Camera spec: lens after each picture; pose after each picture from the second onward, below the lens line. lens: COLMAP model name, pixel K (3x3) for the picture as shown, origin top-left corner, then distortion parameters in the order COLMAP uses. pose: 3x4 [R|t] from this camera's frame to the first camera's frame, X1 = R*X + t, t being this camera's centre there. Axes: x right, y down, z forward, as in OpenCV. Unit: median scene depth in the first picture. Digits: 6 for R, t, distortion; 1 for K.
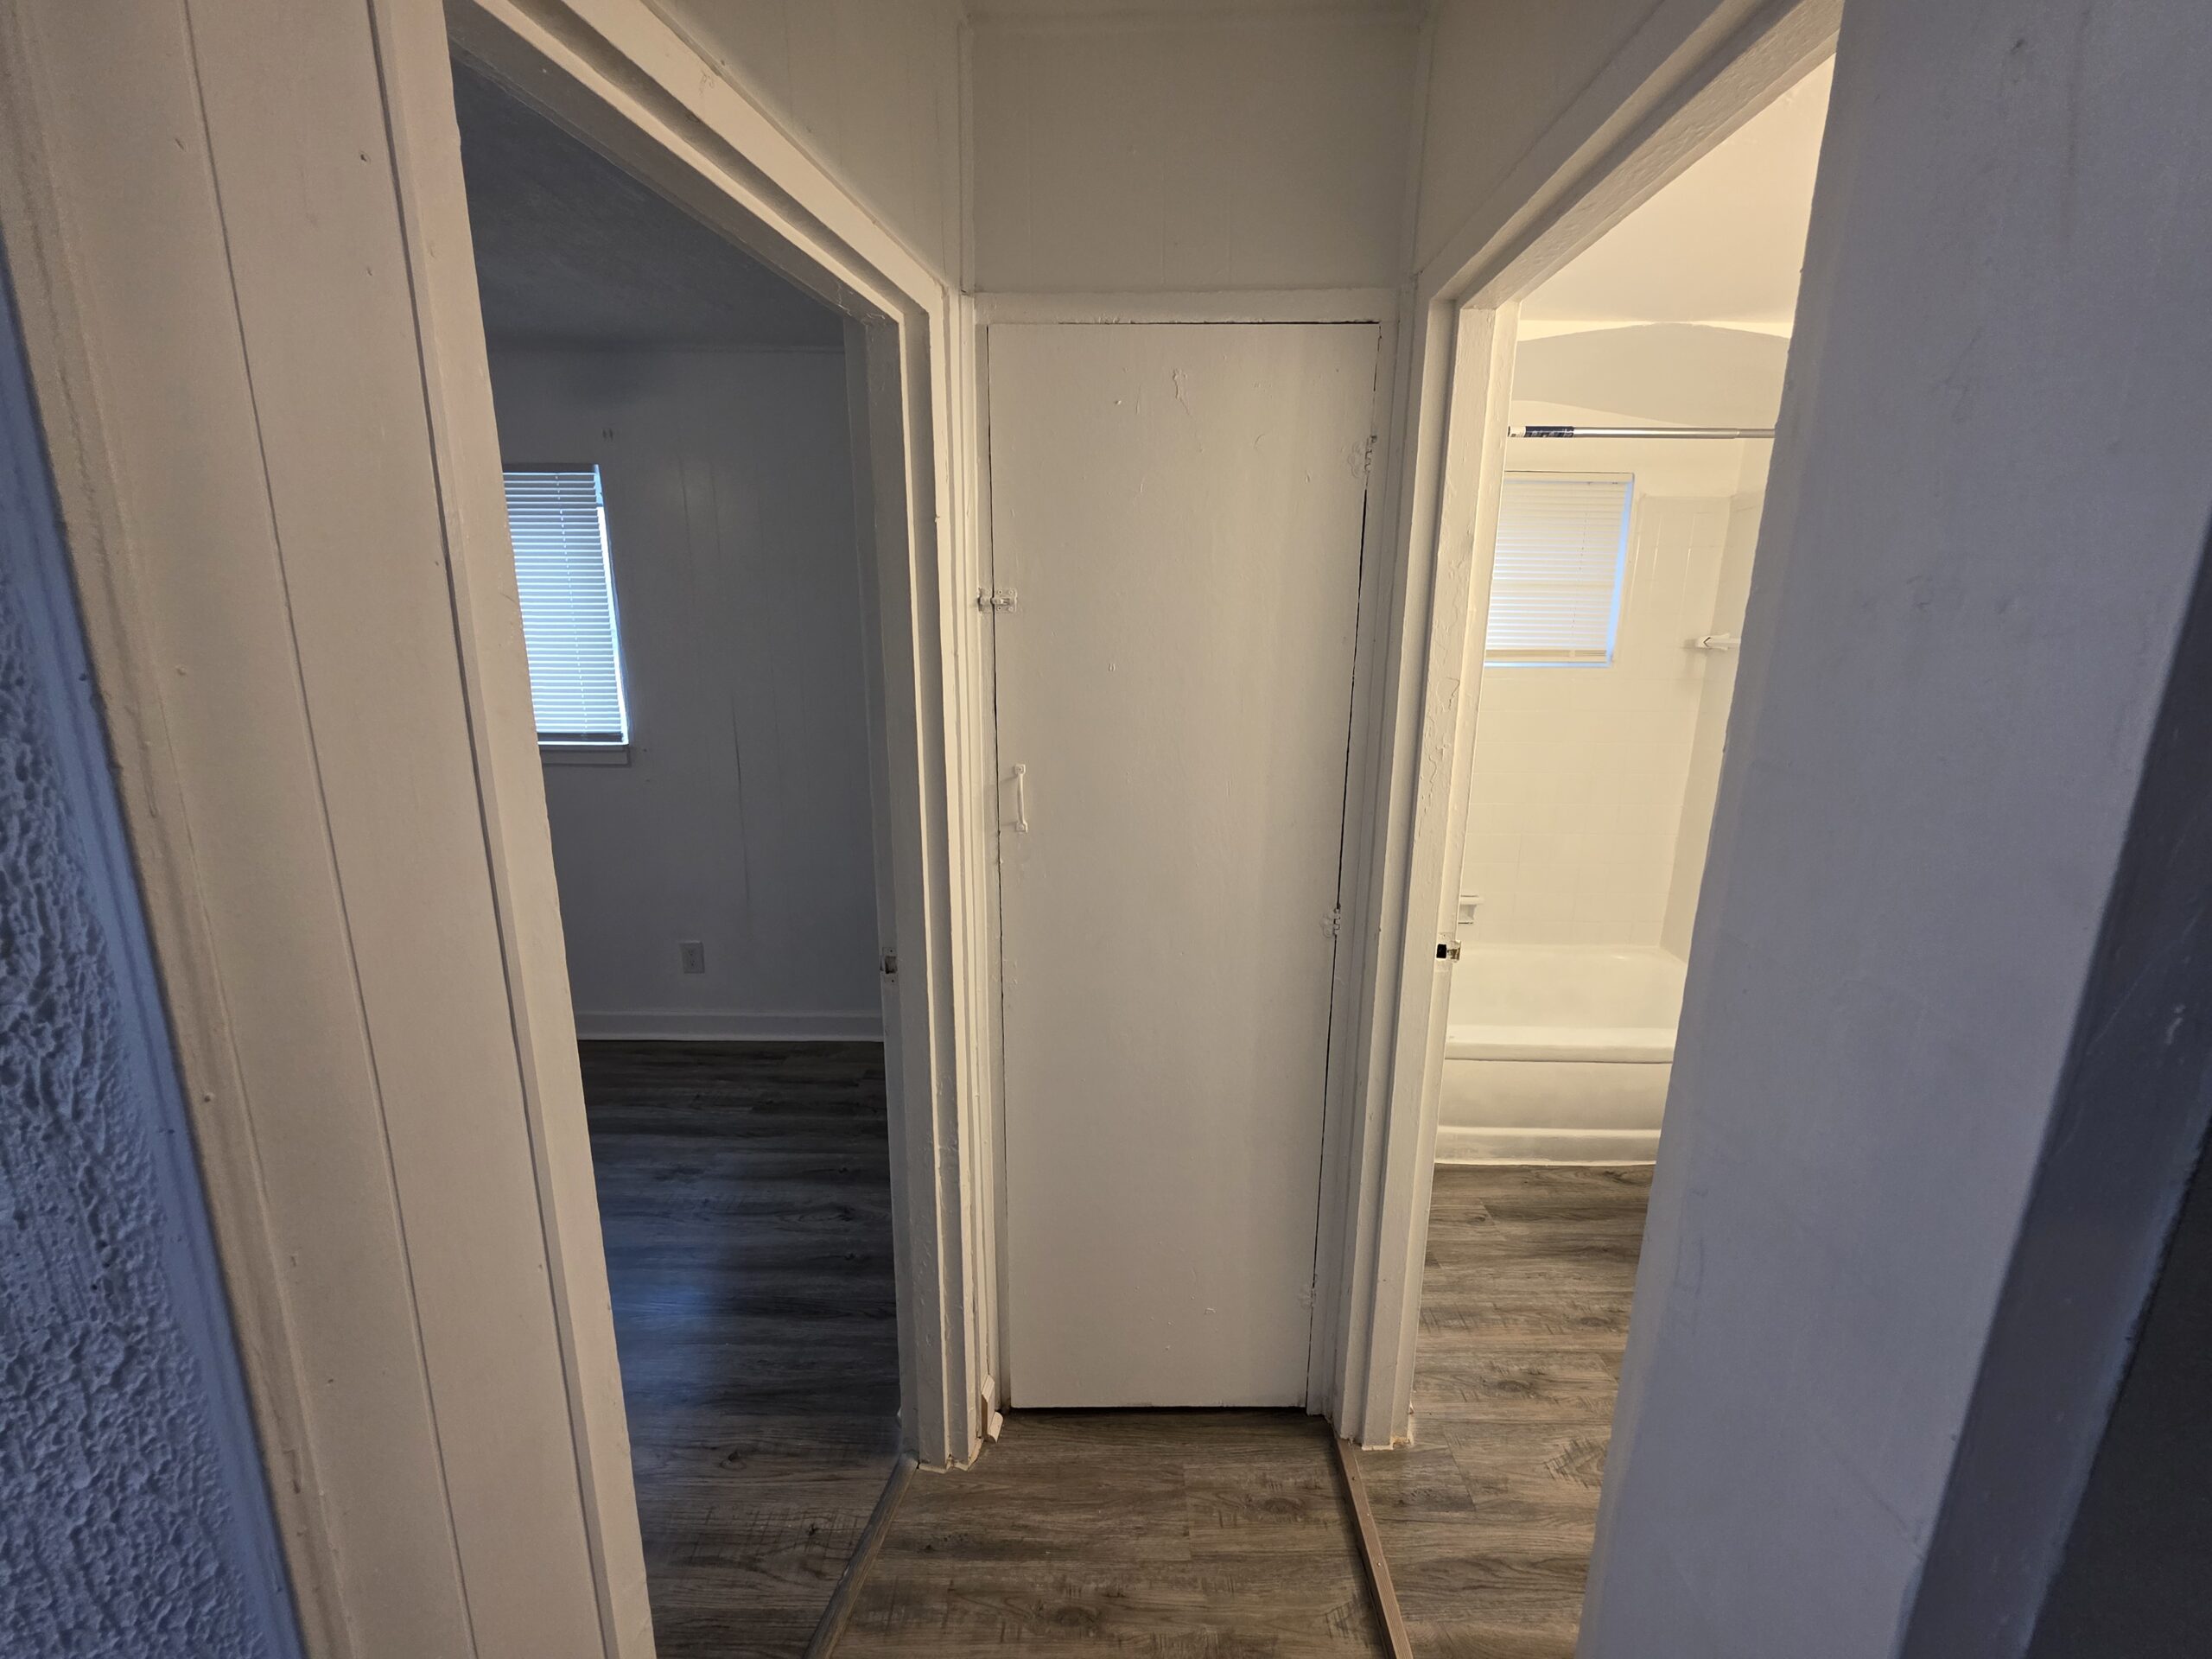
lens RADIAL K [[879.1, 0, 1108.8], [0, 879.1, 817.0], [0, 0, 1]] dist [0.001833, 0.000197]
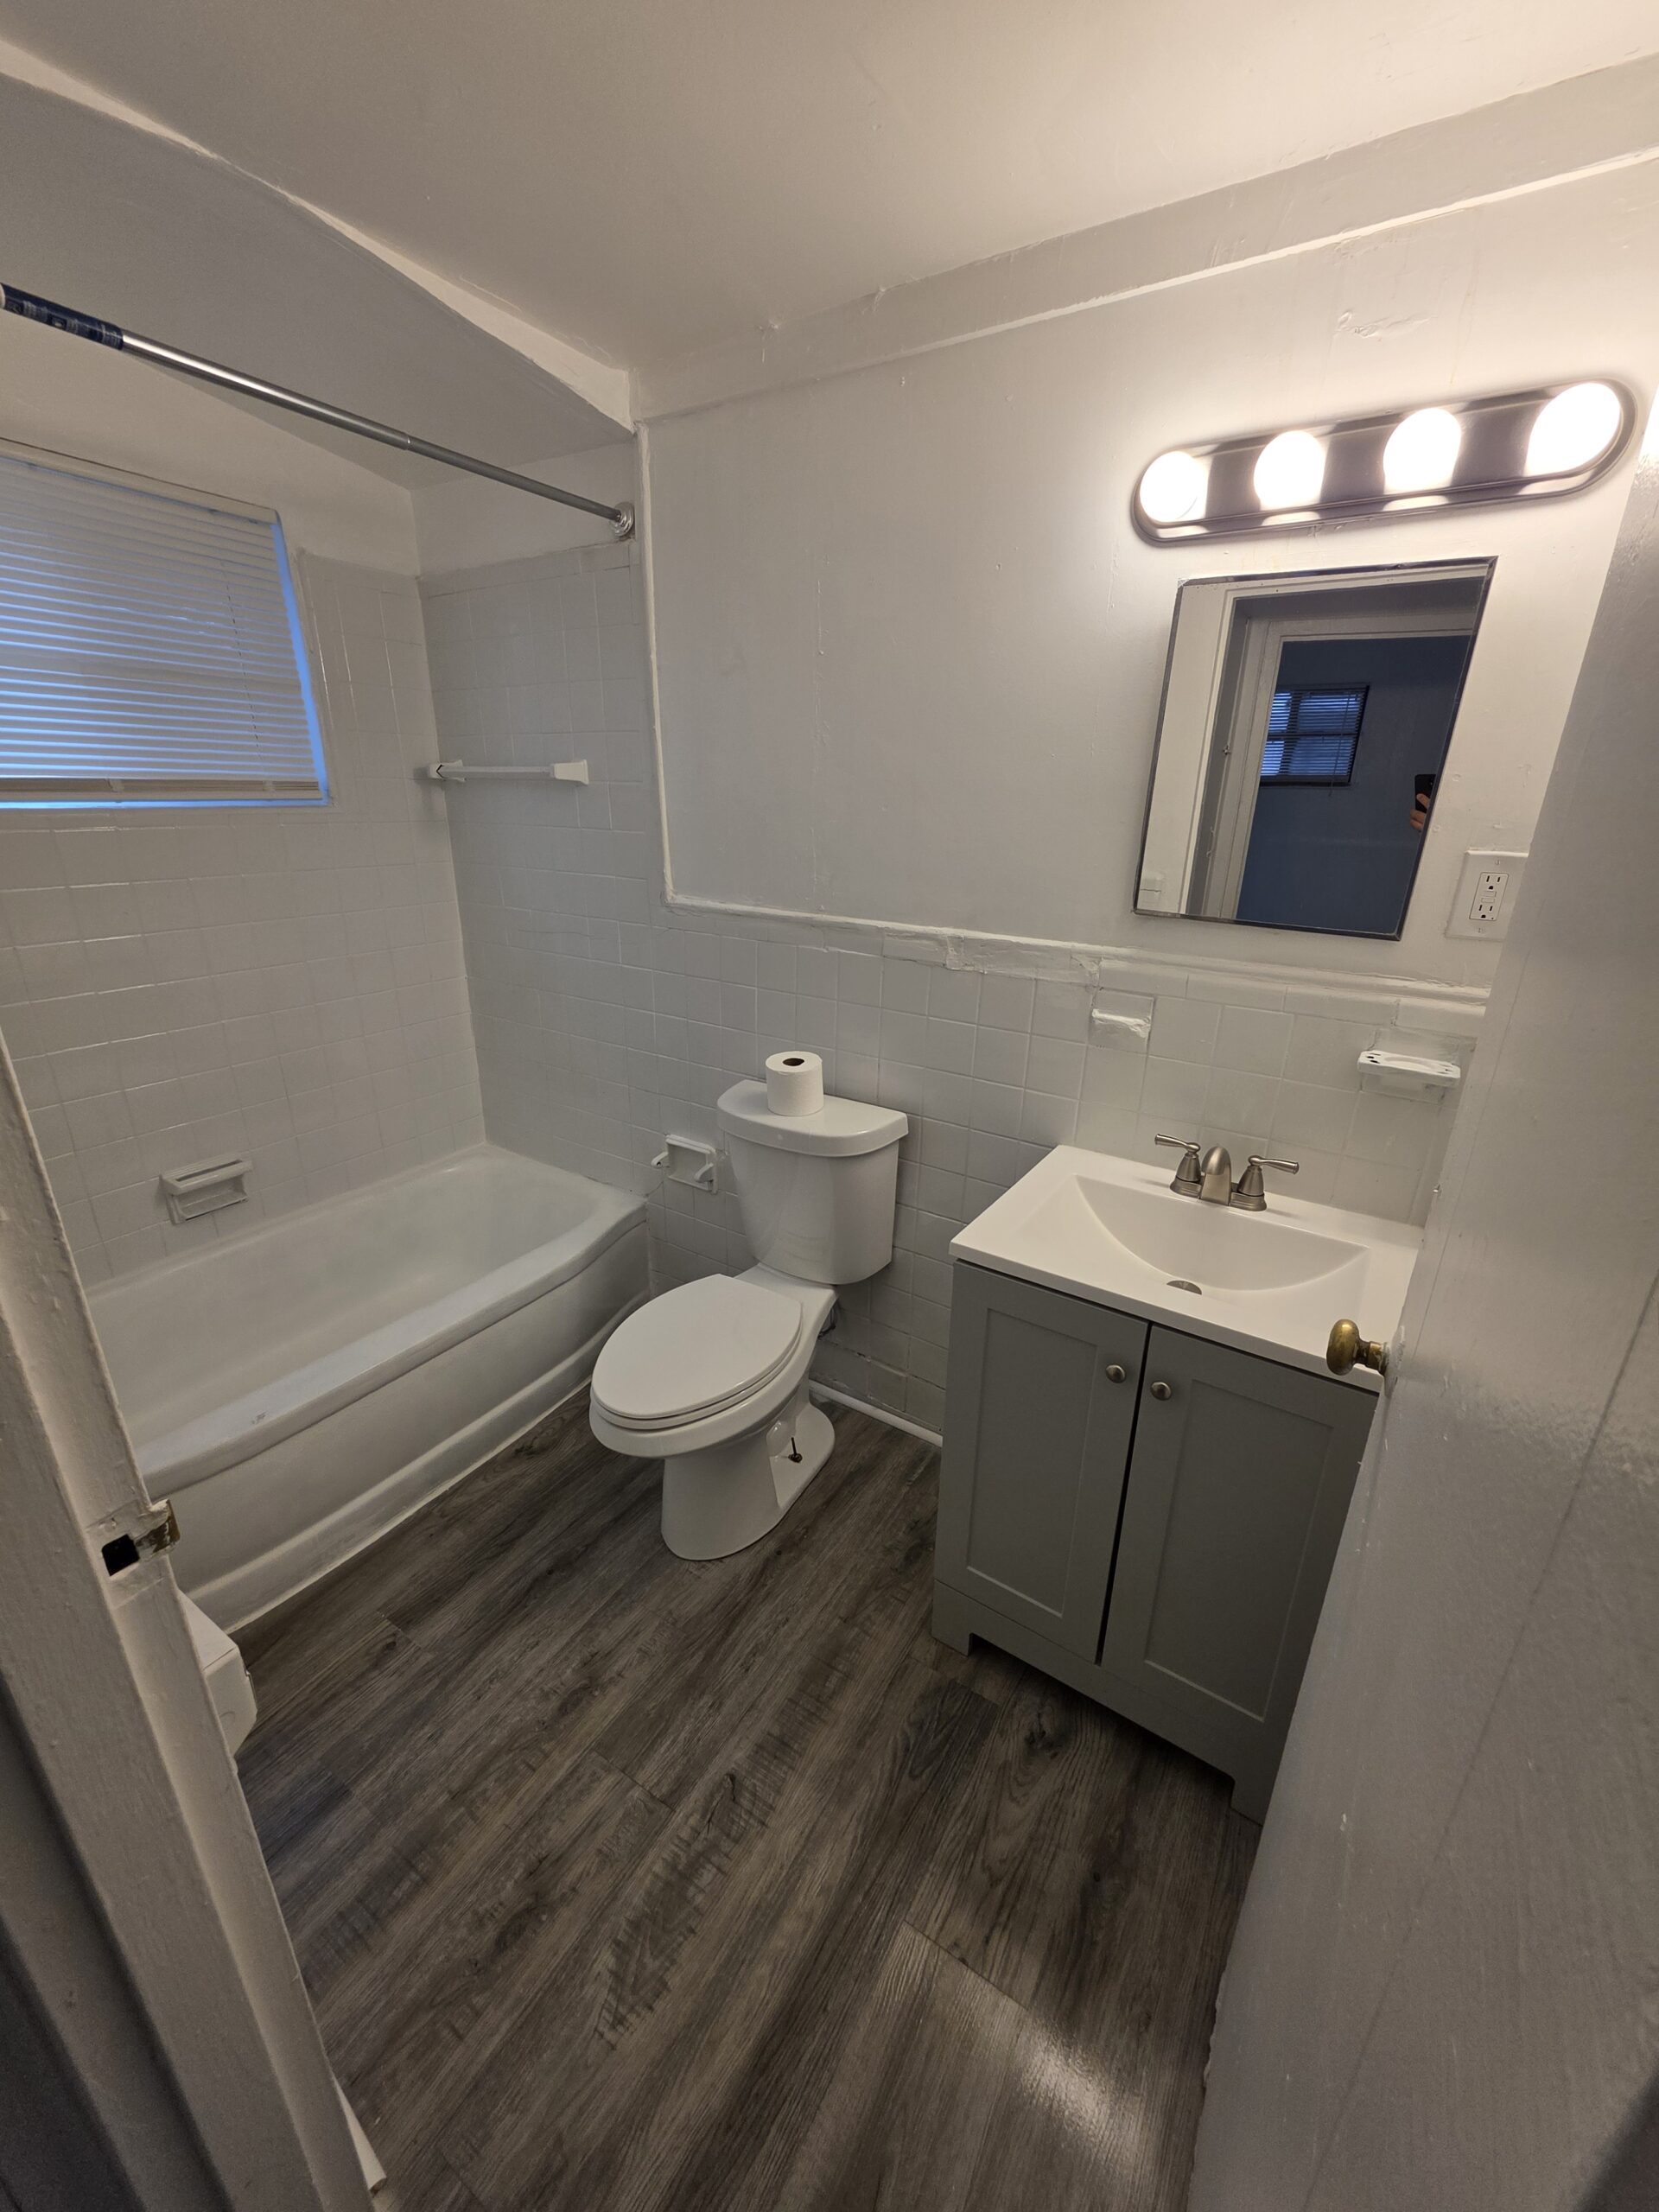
lens RADIAL K [[879.1, 0, 831.8], [0, 879.1, 1104.2], [0, 0, 1]] dist [0.001833, 0.000197]
pose [[0.534492, -0.291825, 0.793193, 0.158122], [0.171750, 0.956419, 0.236145, -0.039815], [-0.827538, 0.010013, 0.561320, 0.278170]]
